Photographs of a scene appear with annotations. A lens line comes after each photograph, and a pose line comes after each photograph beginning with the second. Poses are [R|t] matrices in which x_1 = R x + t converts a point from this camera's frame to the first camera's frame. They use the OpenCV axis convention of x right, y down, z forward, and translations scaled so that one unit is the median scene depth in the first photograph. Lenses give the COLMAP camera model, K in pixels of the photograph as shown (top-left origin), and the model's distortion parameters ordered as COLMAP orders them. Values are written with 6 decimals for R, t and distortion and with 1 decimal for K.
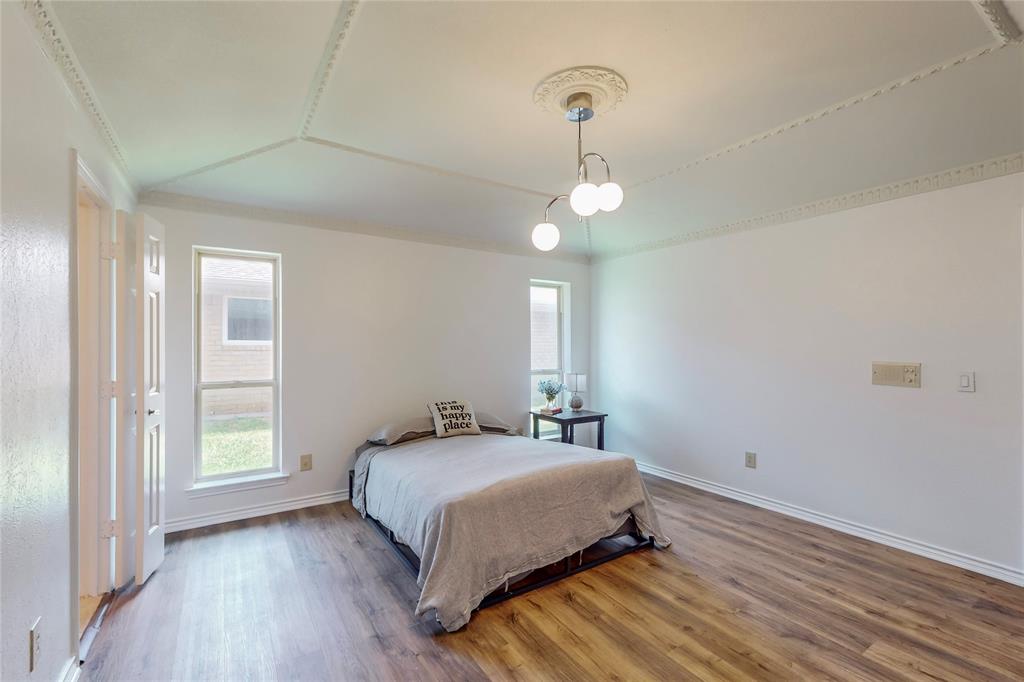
lens RADIAL K [[434.1, 0, 512.7], [0, 434.1, 342.6], [0, 0, 1]] dist [0.001527, 0.000900]
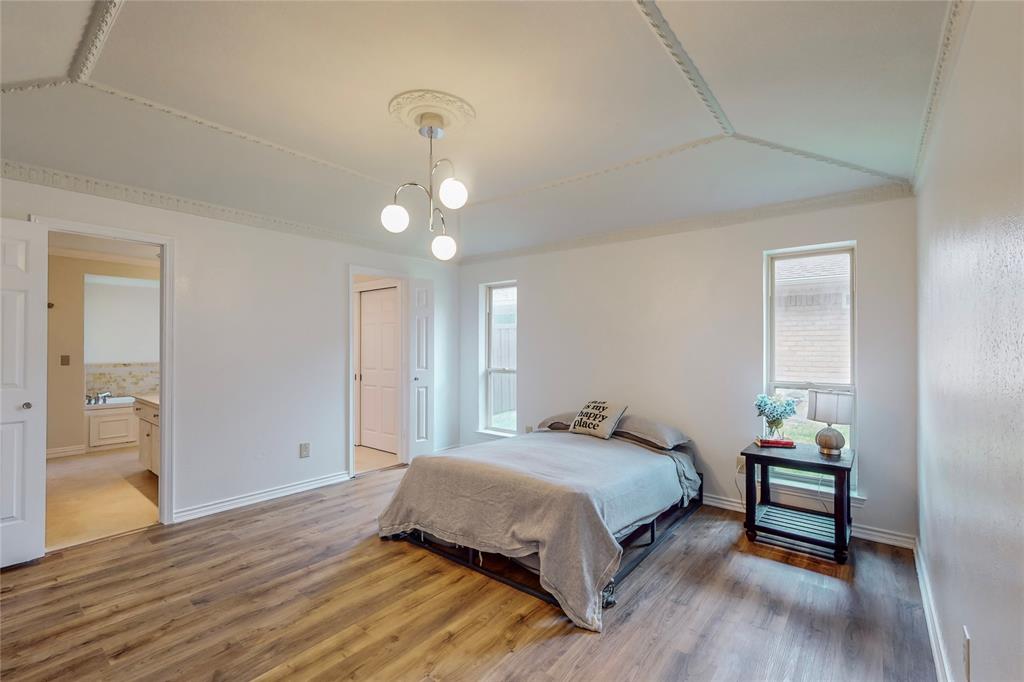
lens RADIAL K [[434.1, 0, 513.6], [0, 434.1, 344.9], [0, 0, 1]] dist [0.001527, 0.000900]
pose [[0.328758, 0.001972, -0.944412, 1.243697], [0.005087, 0.999980, 0.003859, 0.002940], [0.944400, -0.006073, 0.328742, 0.831858]]
